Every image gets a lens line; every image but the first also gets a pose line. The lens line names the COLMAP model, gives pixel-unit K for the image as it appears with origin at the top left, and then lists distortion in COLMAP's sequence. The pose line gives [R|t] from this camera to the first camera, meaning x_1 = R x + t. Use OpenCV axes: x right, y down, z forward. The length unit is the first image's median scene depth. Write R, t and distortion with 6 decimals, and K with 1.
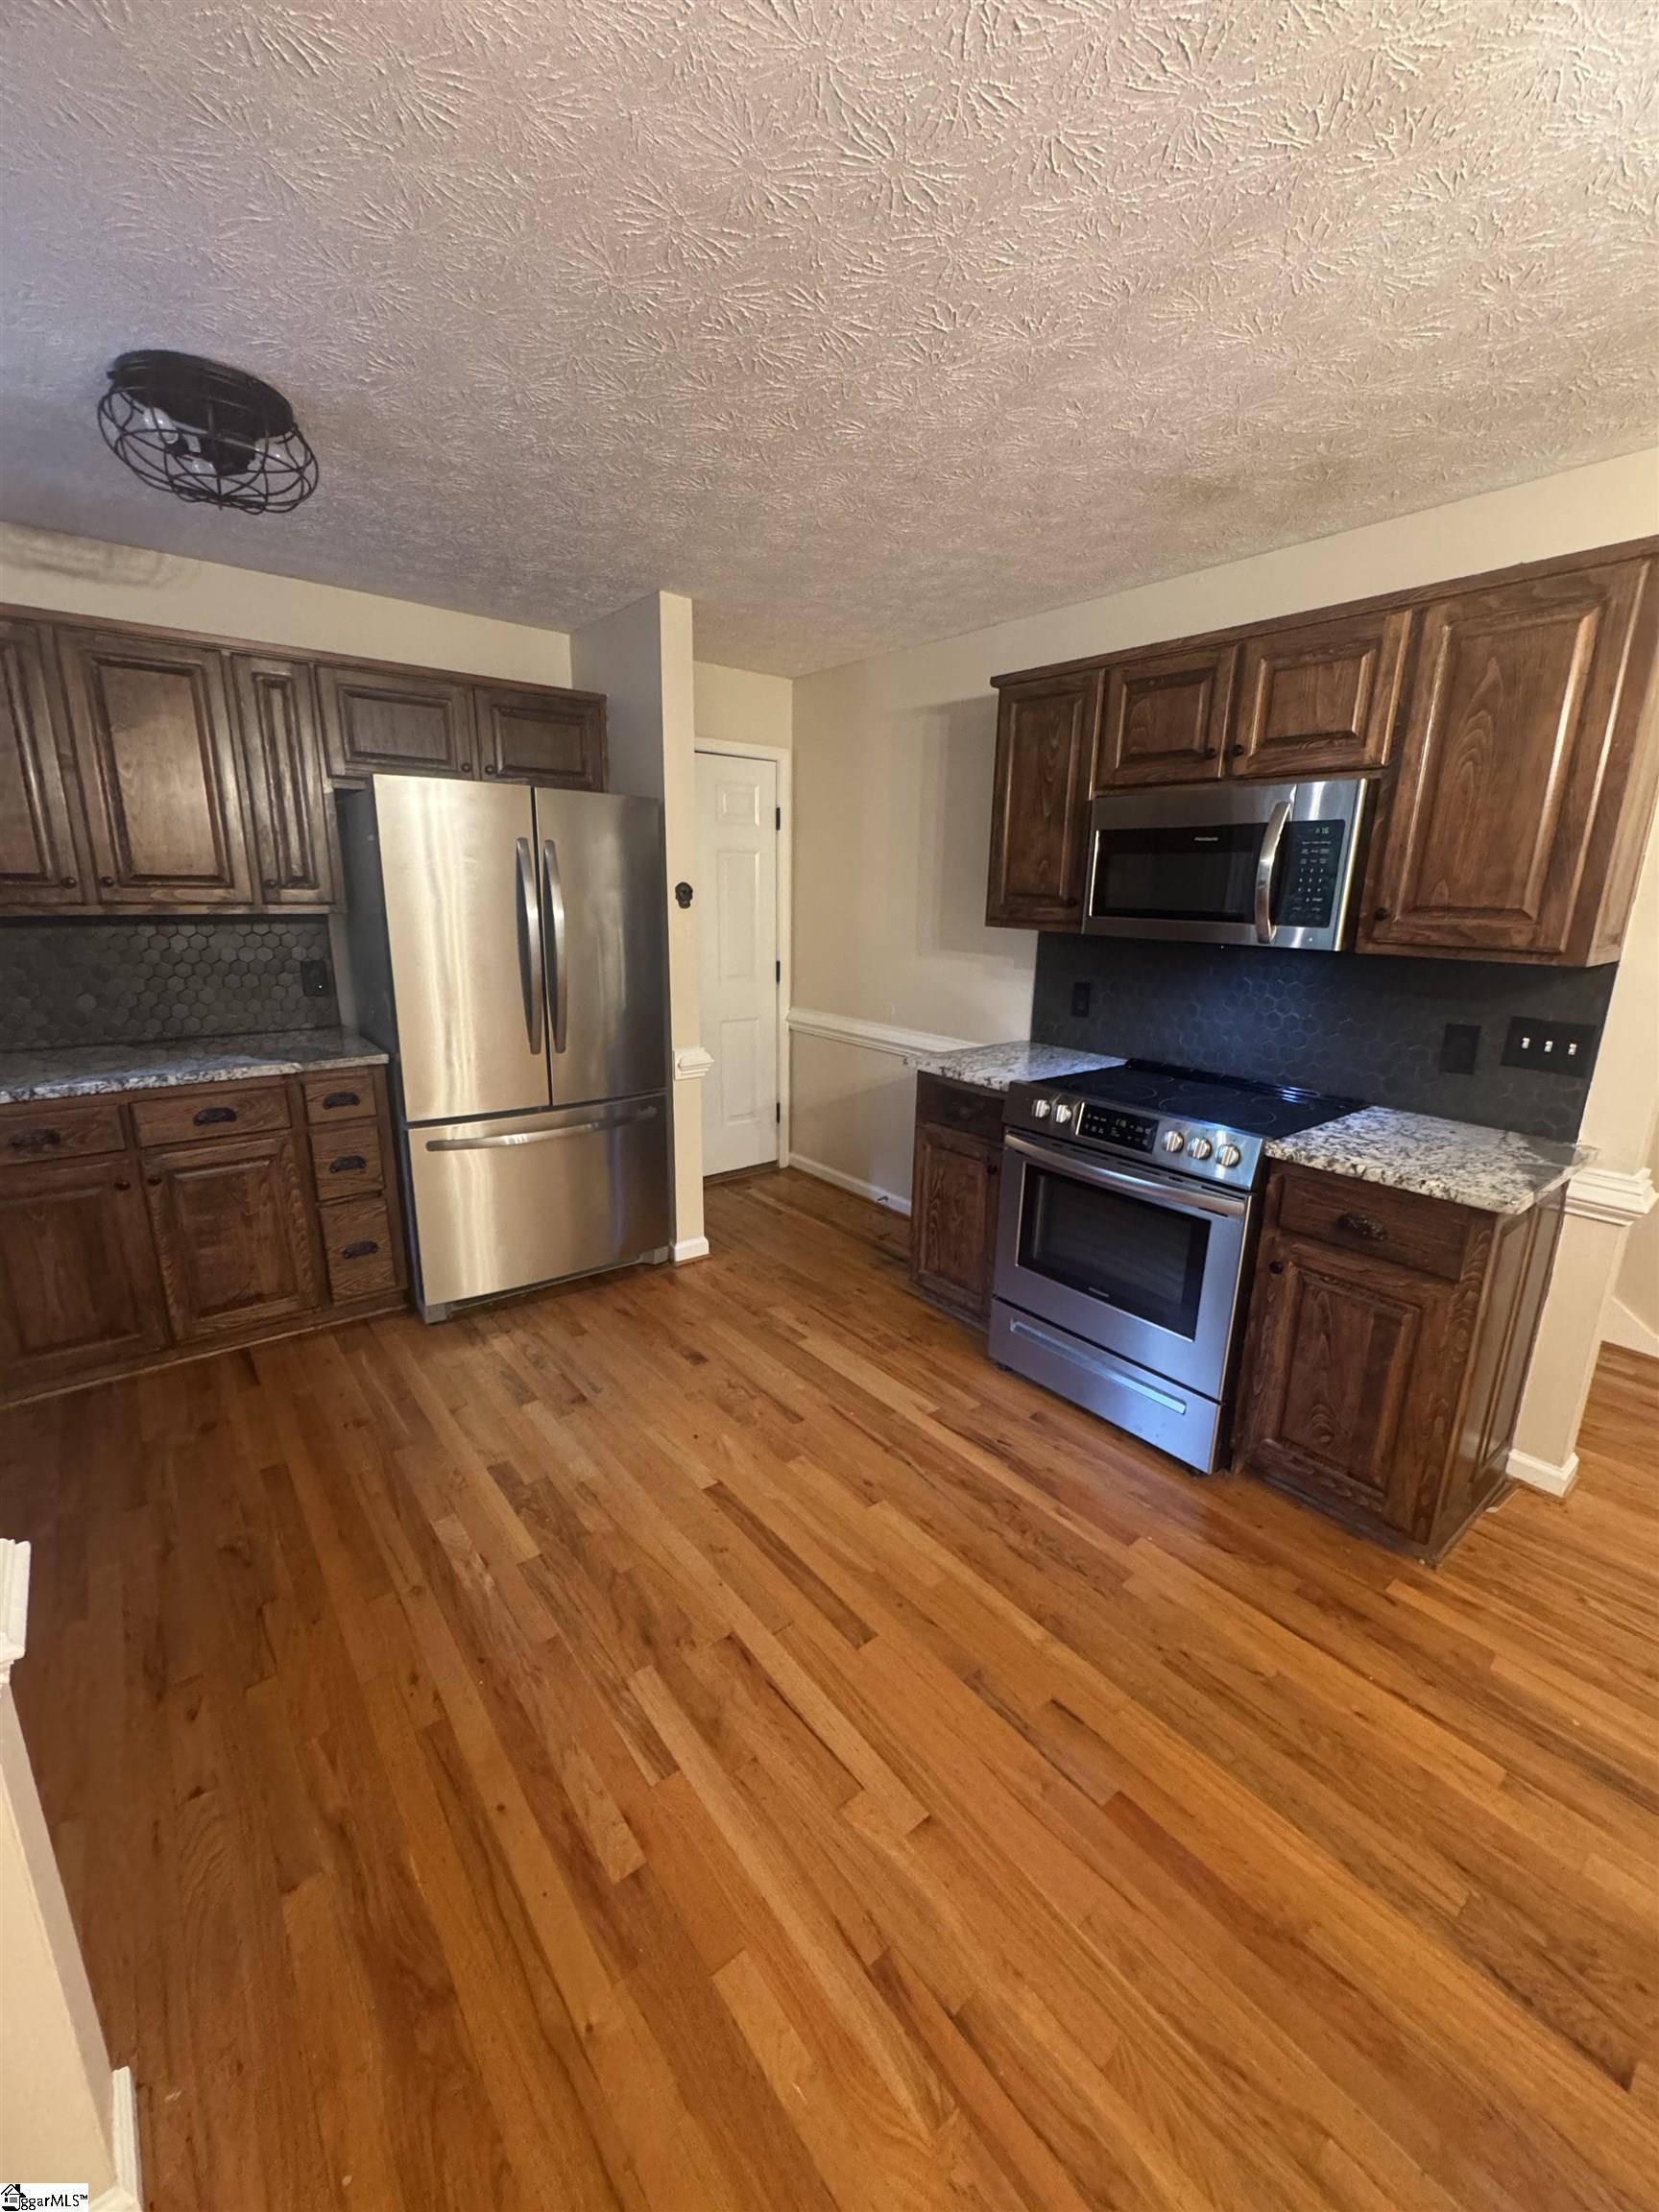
lens RADIAL K [[880.9, 0, 835.9], [0, 880.9, 1101.6], [0, 0, 1]] dist [-0.005683, 0.001030]
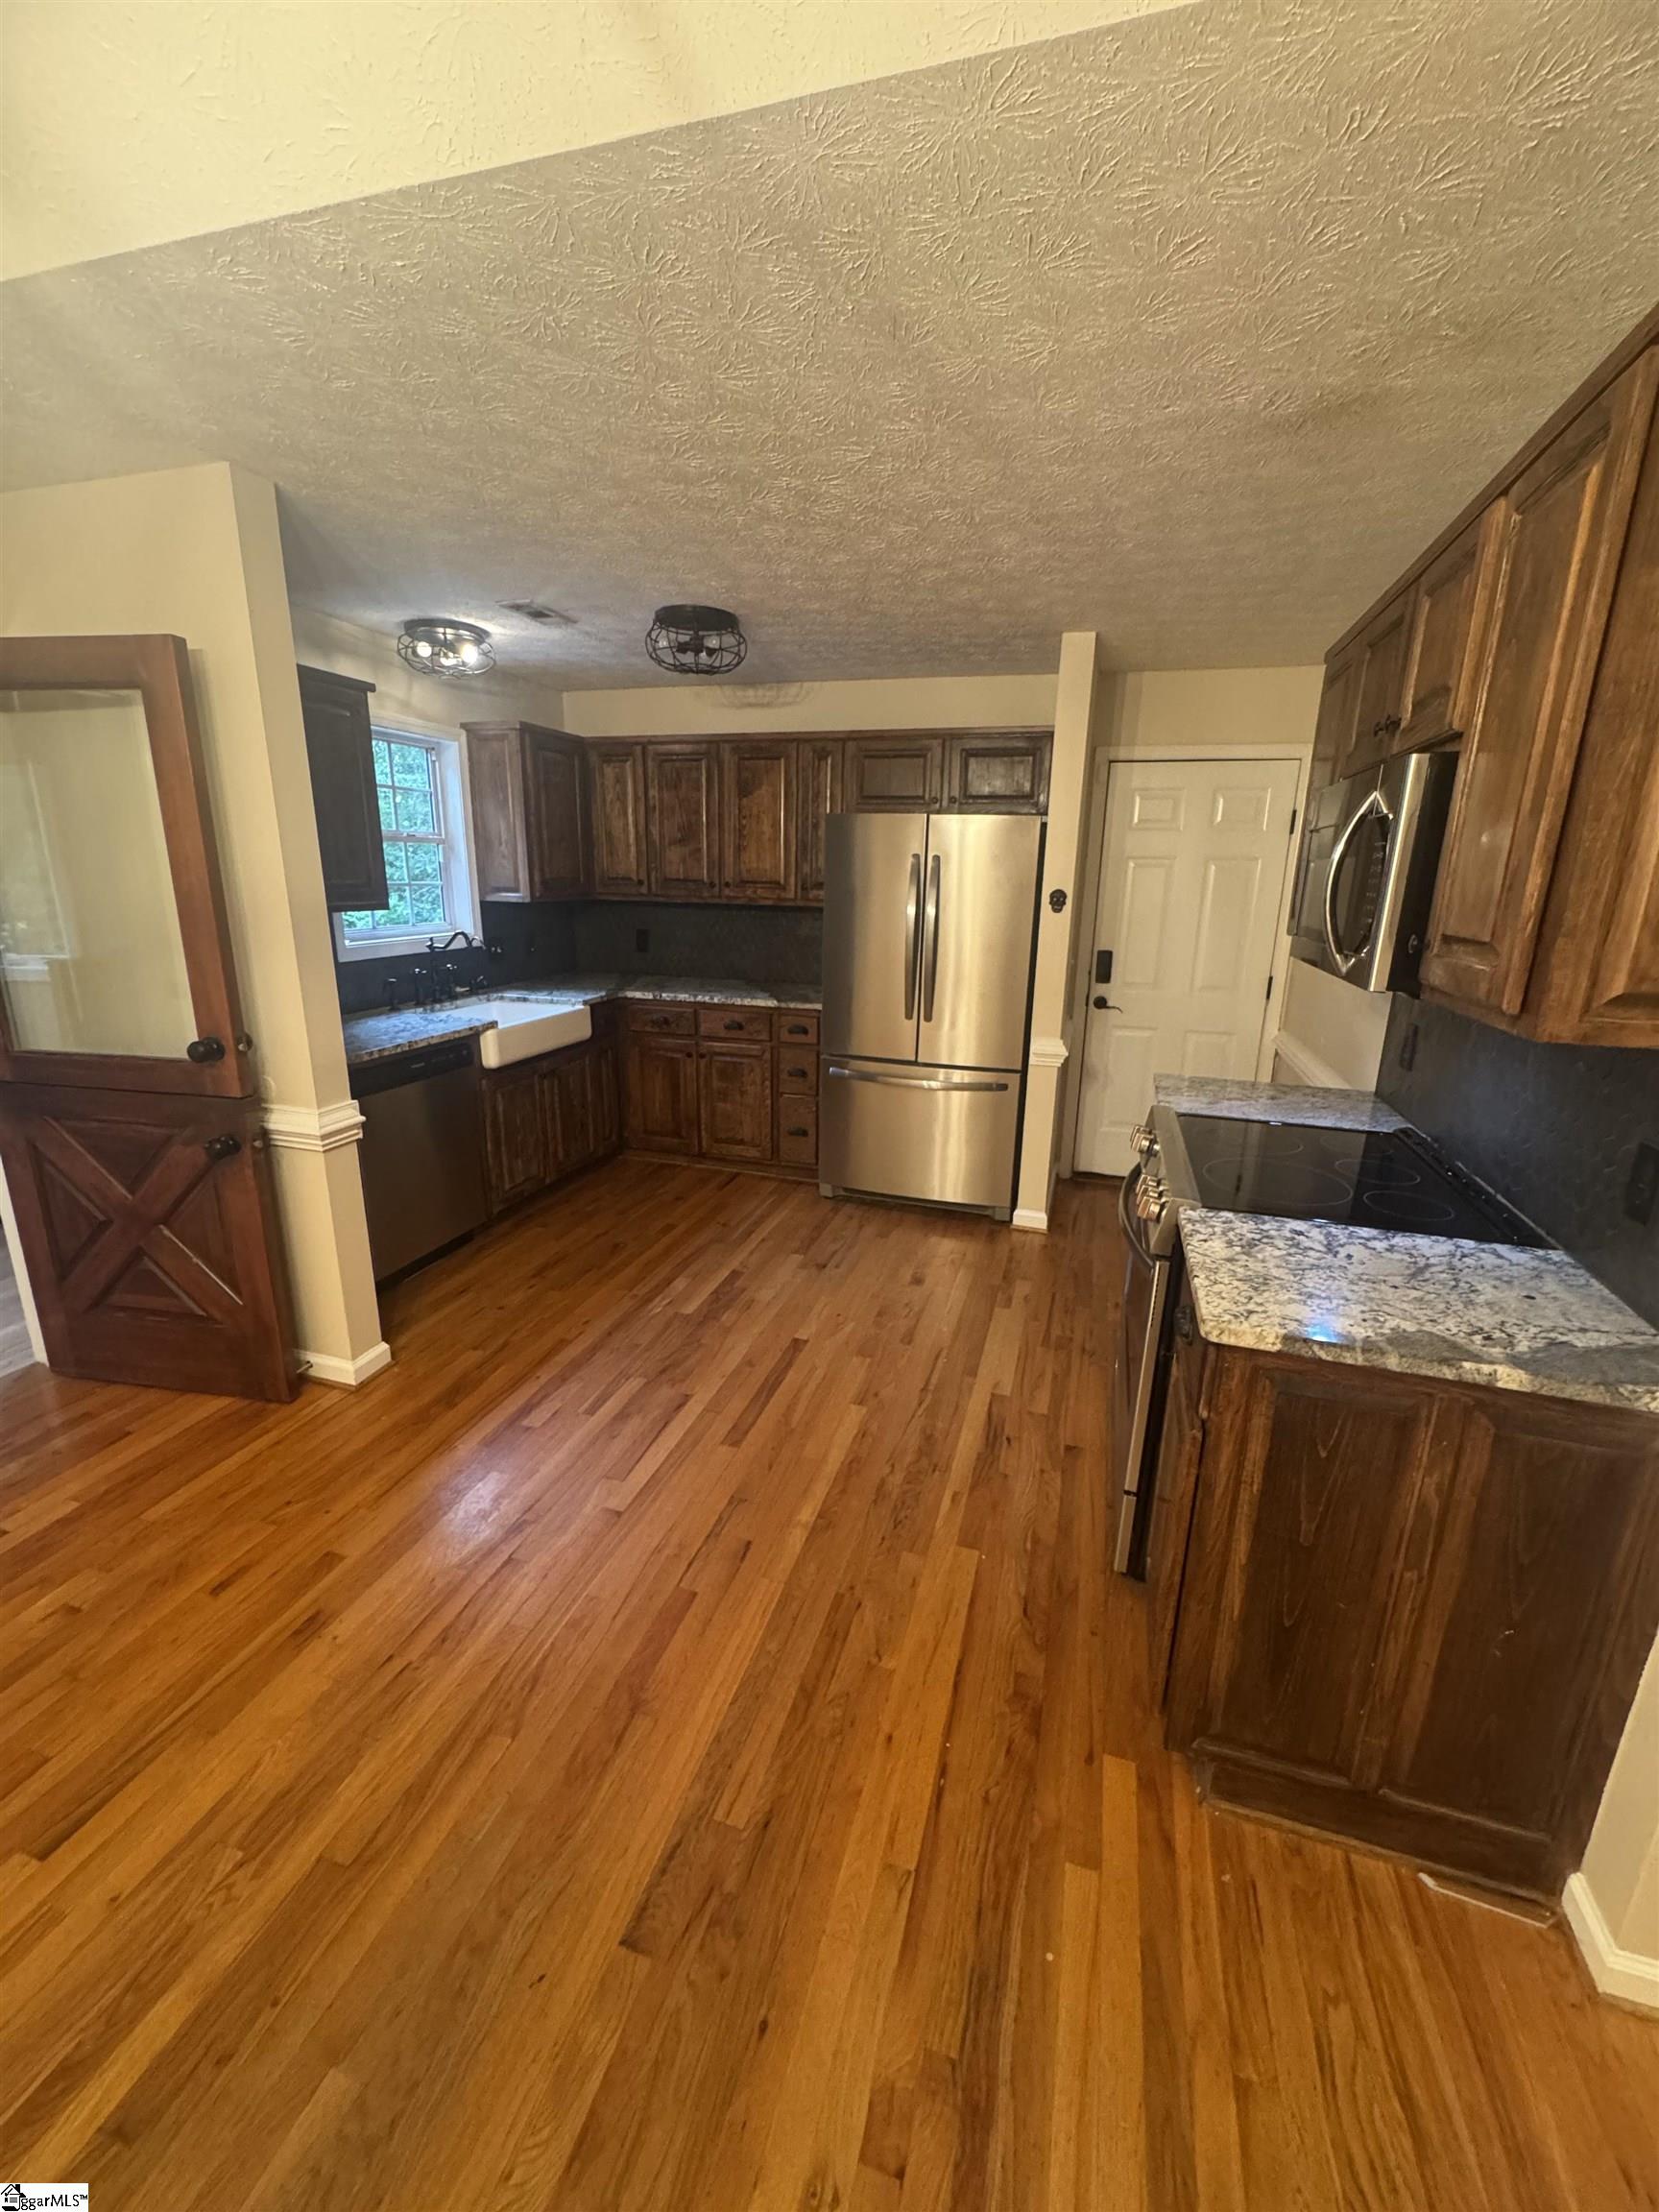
lens RADIAL K [[880.9, 0, 838.0], [0, 880.9, 1100.6], [0, 0, 1]] dist [-0.005683, 0.001030]
pose [[0.565322, 0.203157, -0.799461, 0.813310], [-0.208241, 0.972953, 0.099991, -0.056136], [0.798152, 0.109954, 0.592337, 0.196151]]
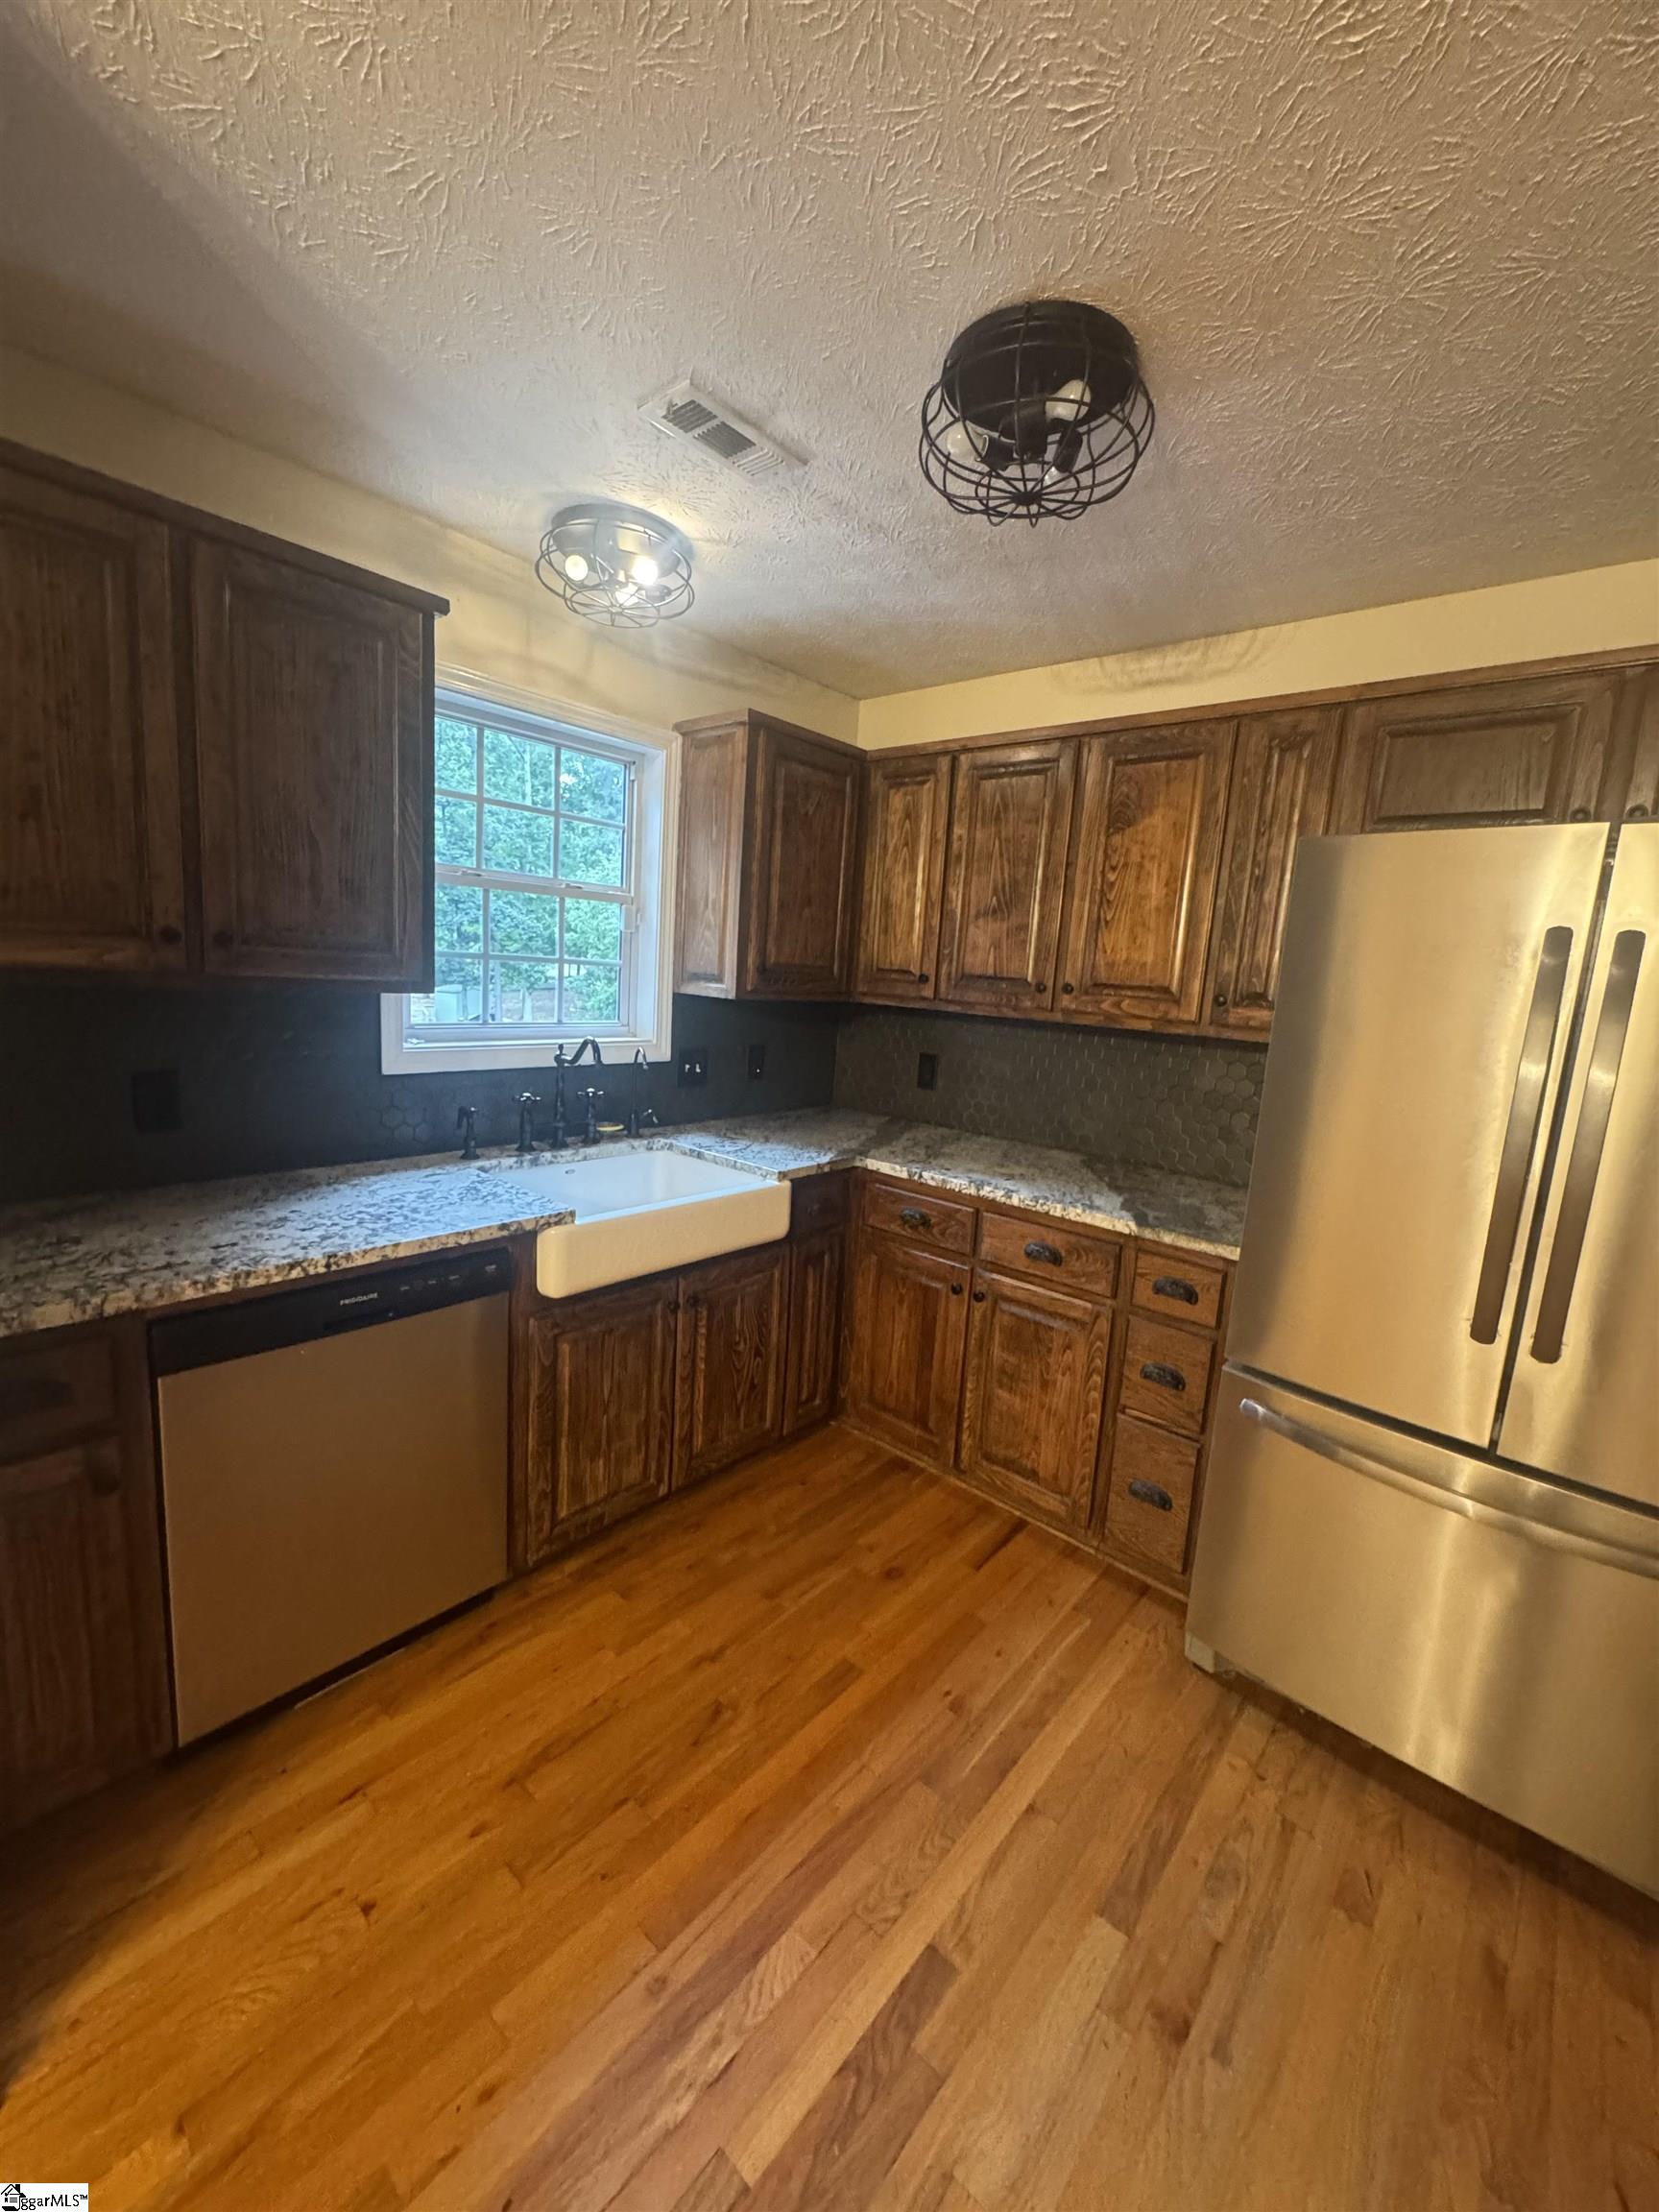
lens RADIAL K [[880.9, 0, 834.4], [0, 880.9, 1103.8], [0, 0, 1]] dist [-0.005683, 0.001030]
pose [[0.179203, 0.143994, -0.973217, 0.080055], [-0.297193, 0.950939, 0.085975, -0.144222], [0.937850, 0.273827, 0.213205, 0.618153]]
